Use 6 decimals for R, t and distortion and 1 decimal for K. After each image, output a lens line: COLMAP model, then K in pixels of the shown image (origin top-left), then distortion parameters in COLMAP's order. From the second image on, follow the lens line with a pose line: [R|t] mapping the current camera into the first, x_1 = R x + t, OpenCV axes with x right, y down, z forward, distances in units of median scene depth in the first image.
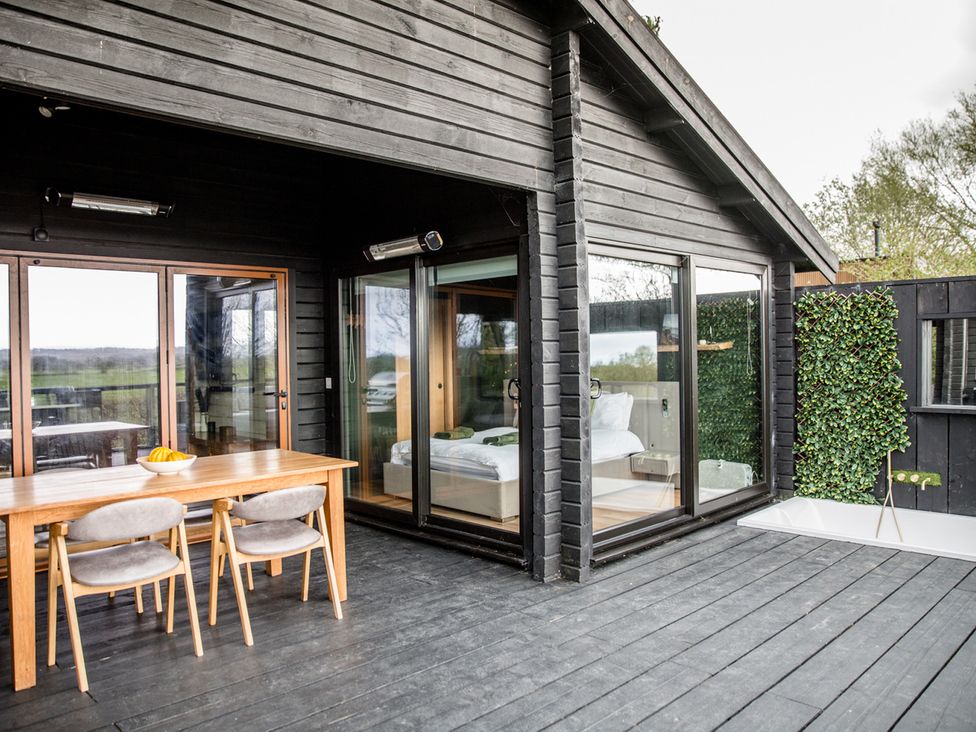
lens RADIAL K [[743.9, 0, 487.7], [0, 743.9, 365.3], [0, 0, 1]] dist [-0.054509, 0.001003]
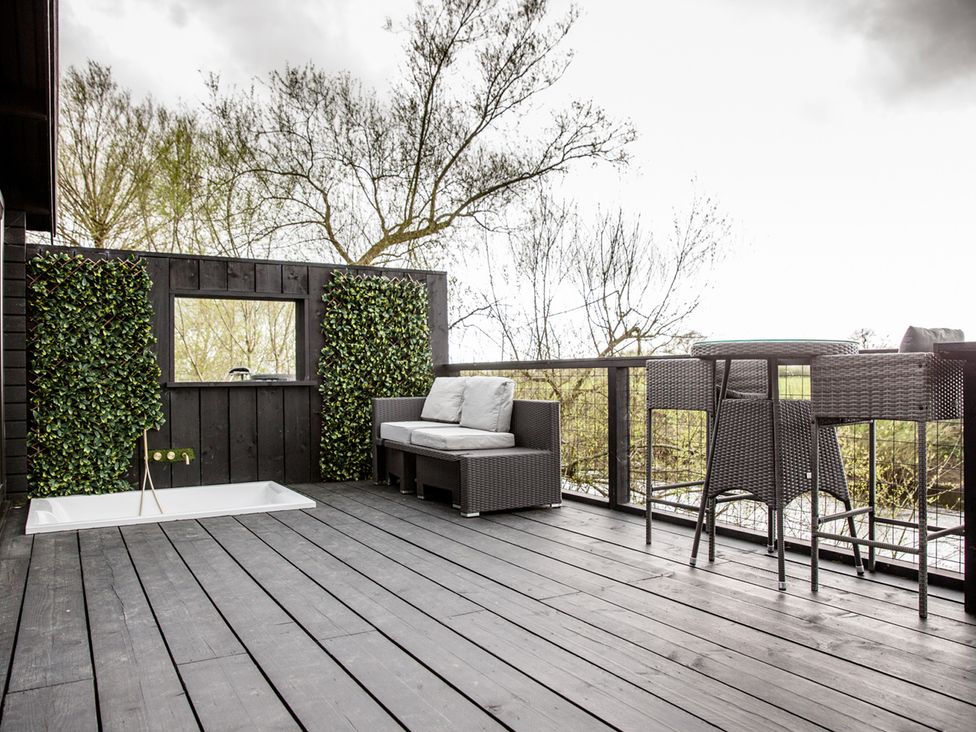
lens RADIAL K [[743.9, 0, 487.5], [0, 743.9, 365.8], [0, 0, 1]] dist [-0.054509, 0.001003]
pose [[0.247961, 0.026386, 0.968411, -0.255130], [0.023711, 0.999164, -0.033295, 0.074911], [-0.968480, 0.031218, 0.247128, 0.331443]]
